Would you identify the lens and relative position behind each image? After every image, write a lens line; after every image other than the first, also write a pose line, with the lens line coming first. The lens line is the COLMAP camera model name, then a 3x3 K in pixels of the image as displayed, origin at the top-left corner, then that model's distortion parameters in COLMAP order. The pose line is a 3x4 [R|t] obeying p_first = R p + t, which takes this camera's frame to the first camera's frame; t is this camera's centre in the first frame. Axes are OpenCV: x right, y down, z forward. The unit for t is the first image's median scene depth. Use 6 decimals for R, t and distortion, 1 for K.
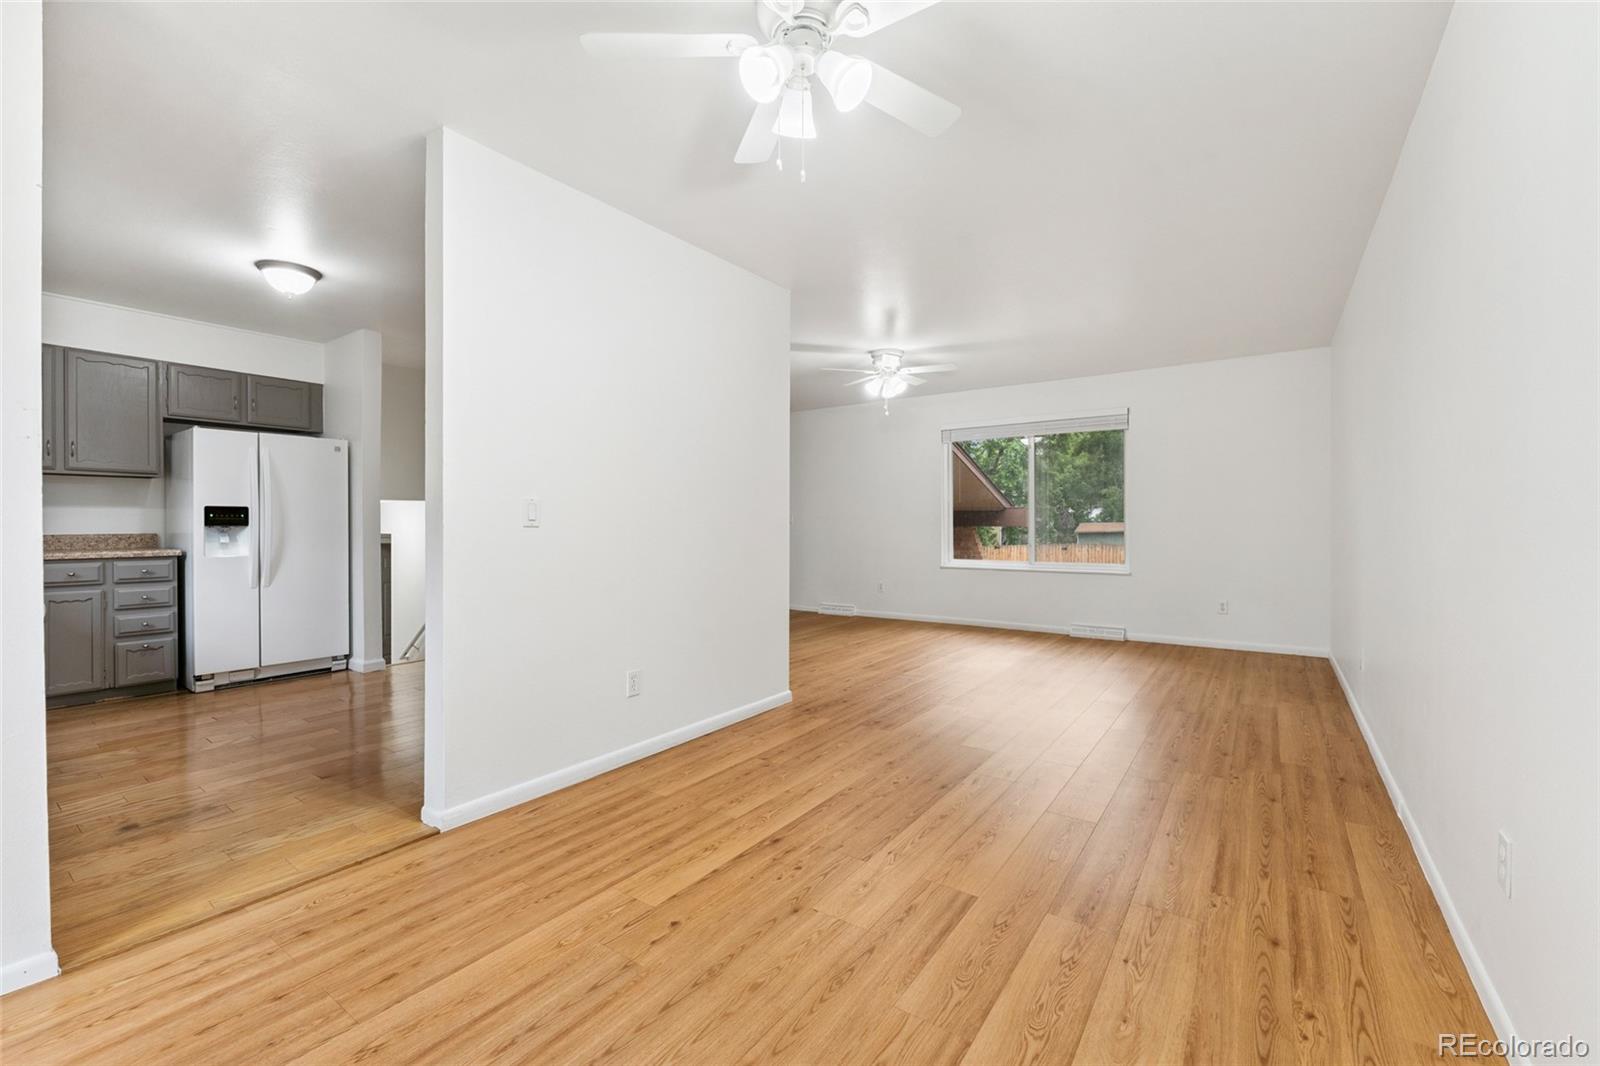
lens RADIAL K [[662.6, 0, 786.6], [0, 662.6, 531.6], [0, 0, 1]] dist [0.002681, 0.000758]
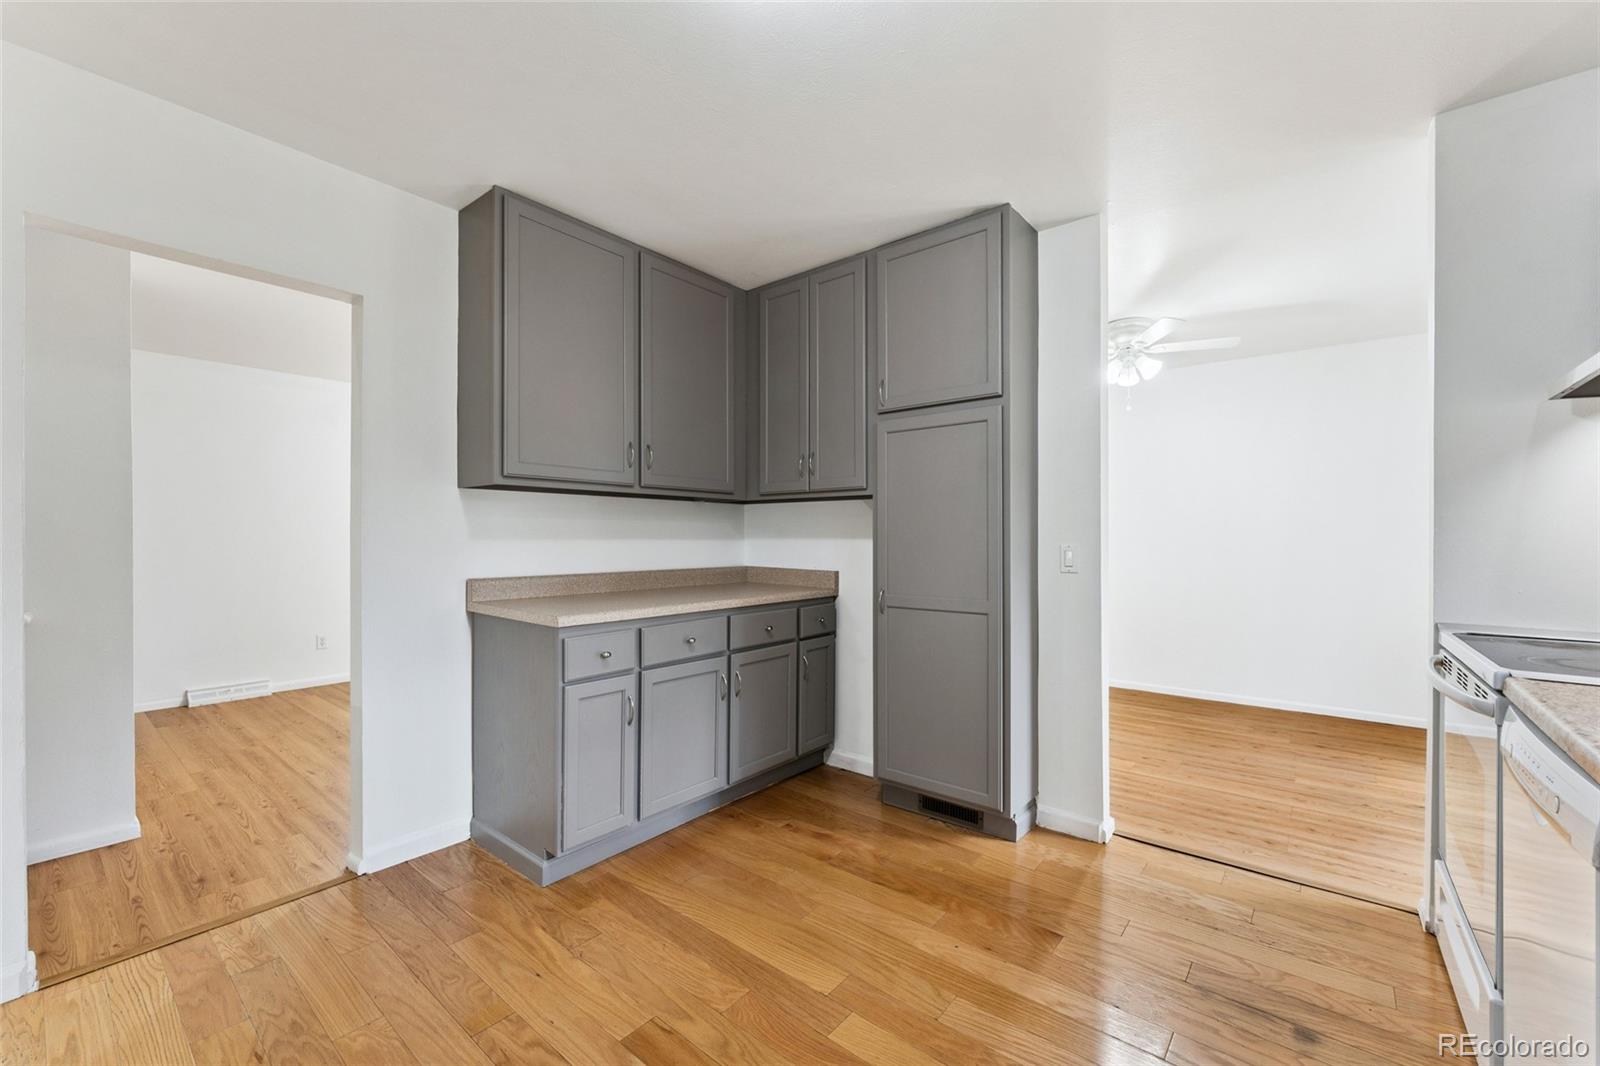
lens RADIAL K [[645.7, 0, 793.6], [0, 645.7, 541.6], [0, 0, 1]] dist [0.000611, -0.000350]
pose [[0.061241, -0.003056, 0.998118, -0.929530], [0.012042, 0.999925, 0.002323, -0.038584], [-0.998050, 0.011877, 0.061273, 0.817447]]
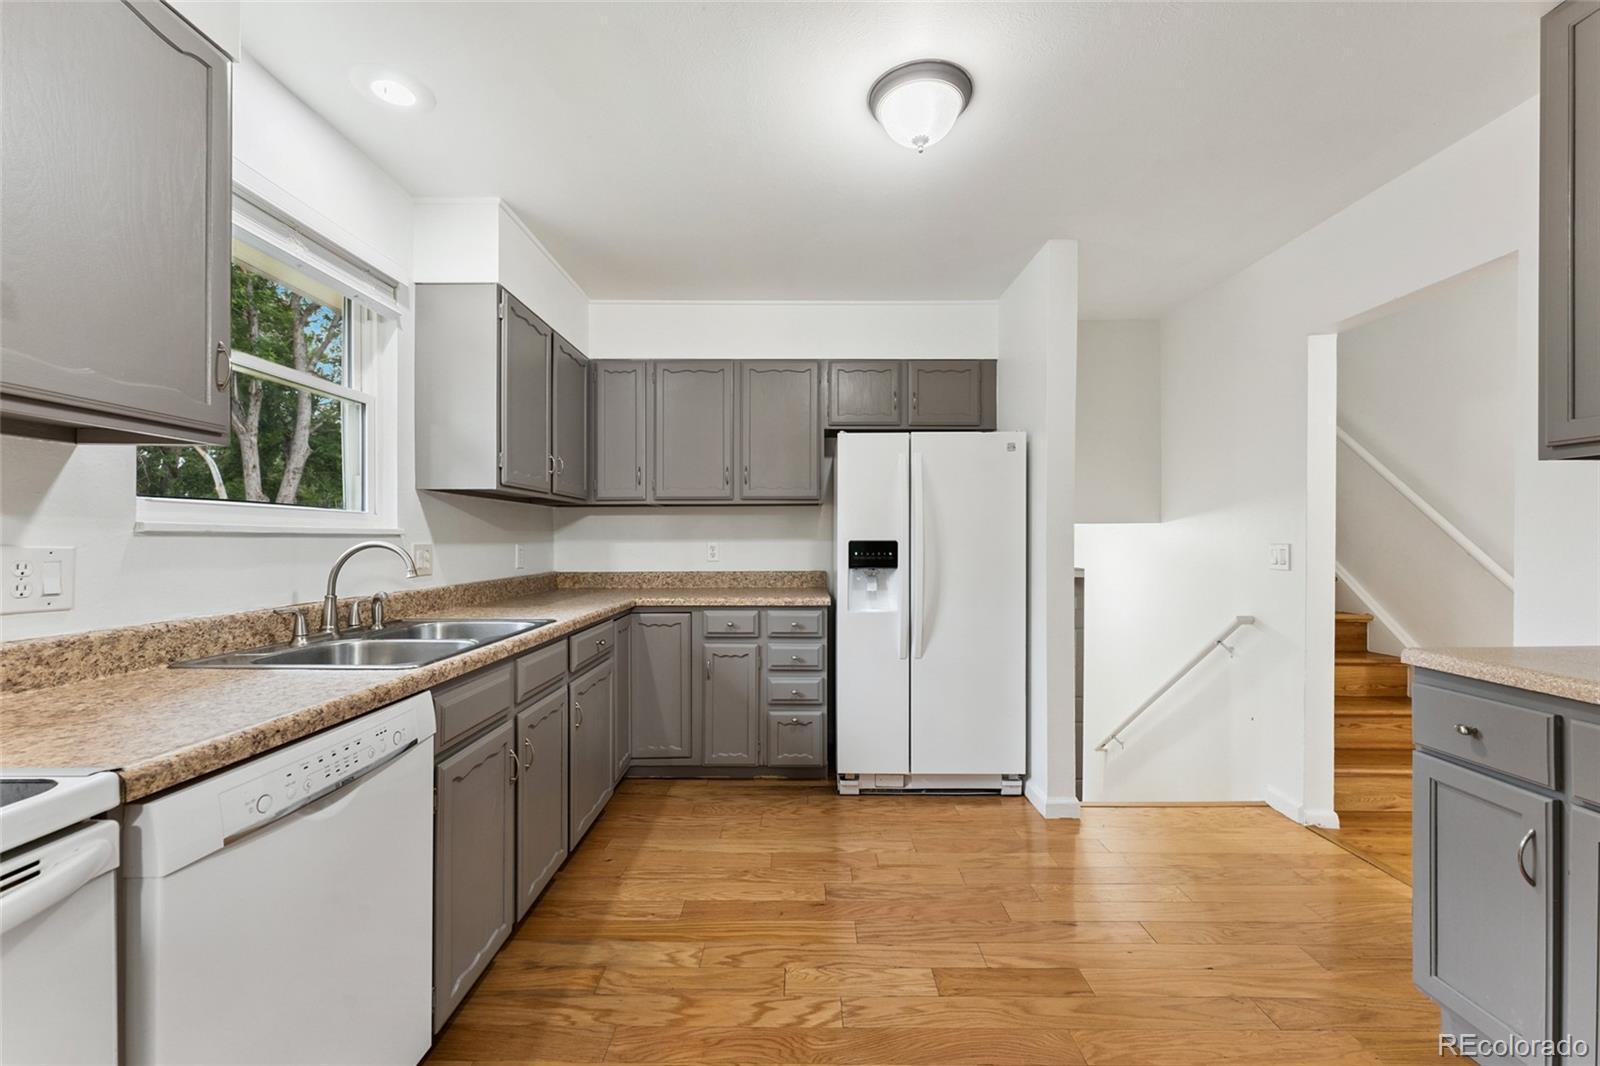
lens RADIAL K [[645.7, 0, 791.0], [0, 645.7, 538.5], [0, 0, 1]] dist [0.000611, -0.000350]
pose [[0.579006, 0.001717, -0.815322, -0.338592], [-0.009829, 0.999940, -0.004874, -0.036580], [0.815264, 0.010835, 0.578988, 0.539512]]
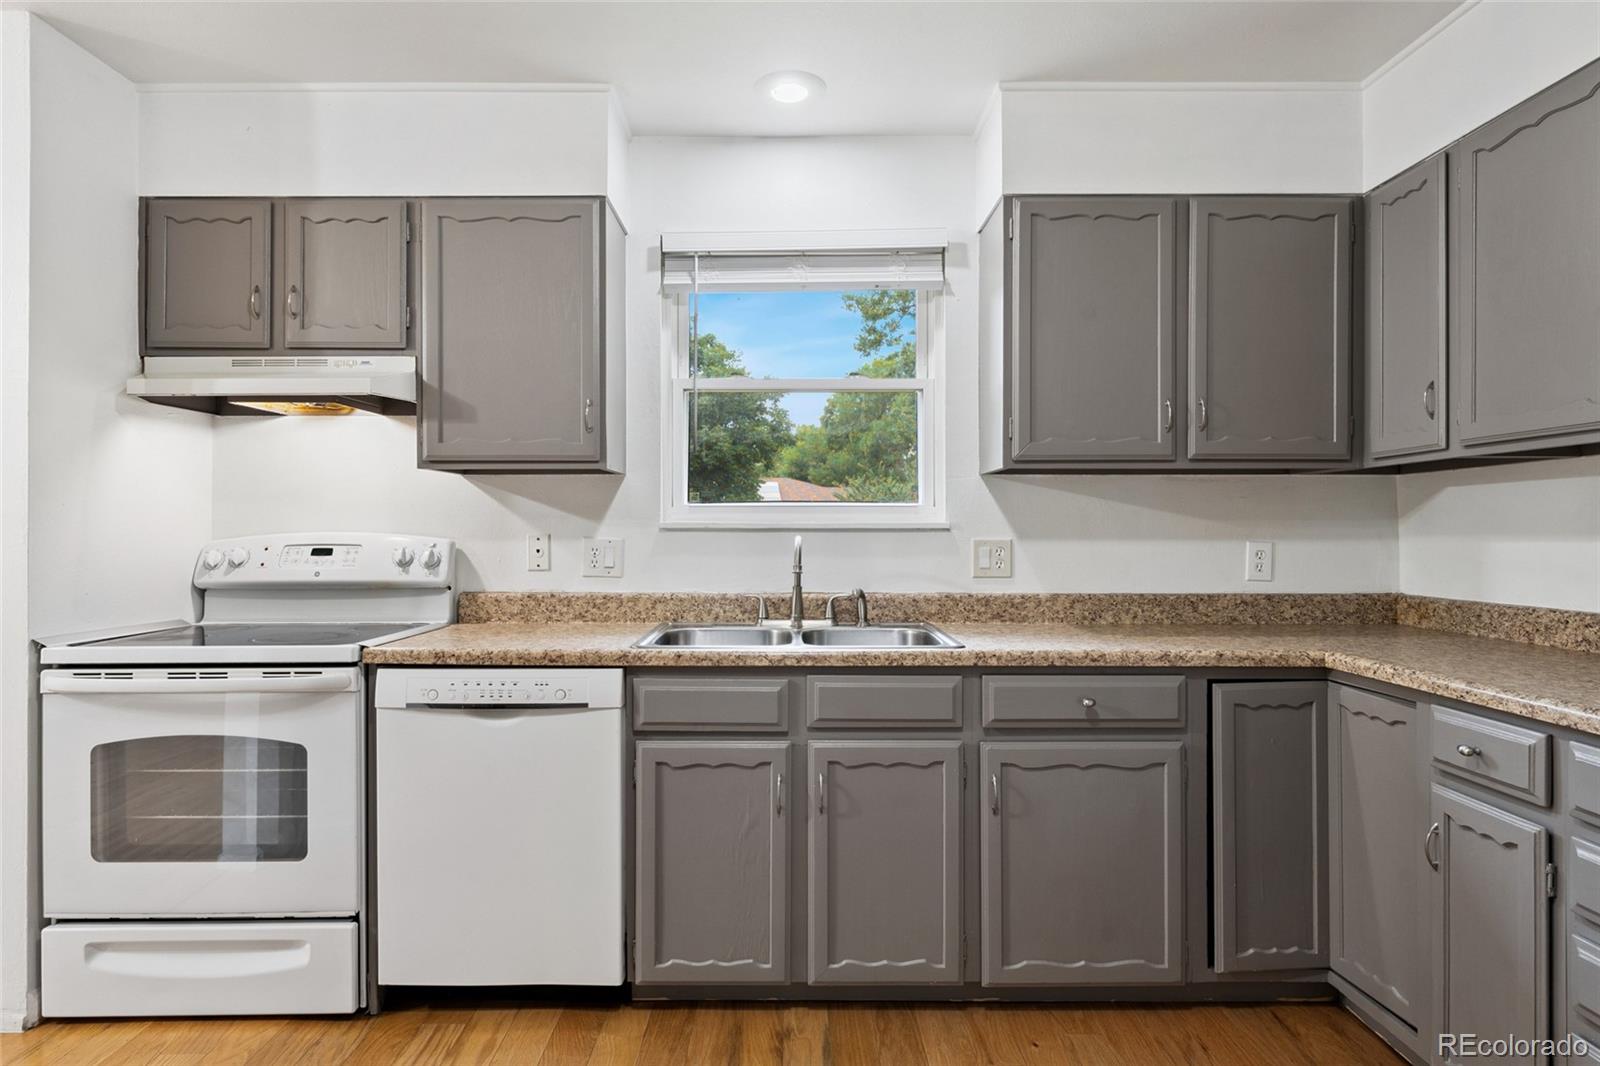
lens RADIAL K [[857.5, 0, 790.3], [0, 857.5, 530.2], [0, 0, 1]] dist [-0.000995, -0.000365]
pose [[-0.809282, 0.002312, -0.587415, -0.506177], [-0.003662, 0.999953, 0.008981, -0.043396], [0.587408, 0.009419, -0.809236, 1.043375]]
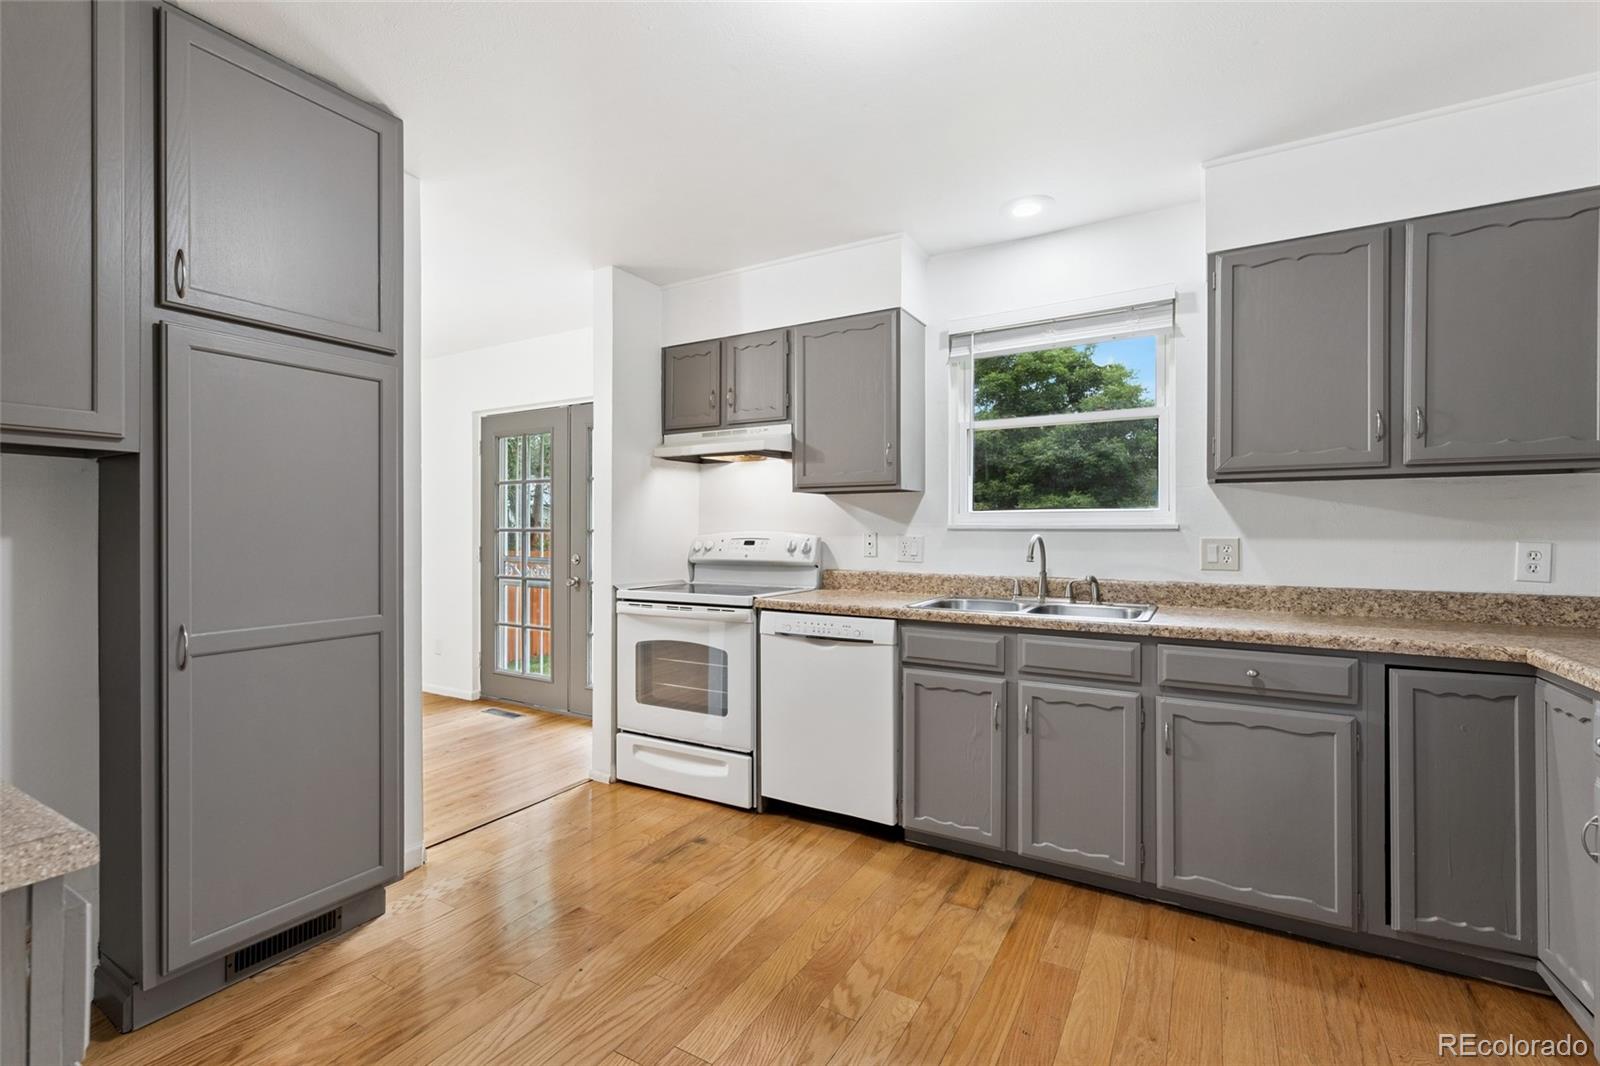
lens RADIAL K [[703.5, 0, 796.1], [0, 703.5, 531.0], [0, 0, 1]] dist [0.002486, 0.000018]
pose [[-0.995336, 0.001323, -0.096456, -0.571896], [0.000284, 0.999942, 0.010787, -0.044539], [0.096465, 0.010709, -0.995279, 1.200389]]
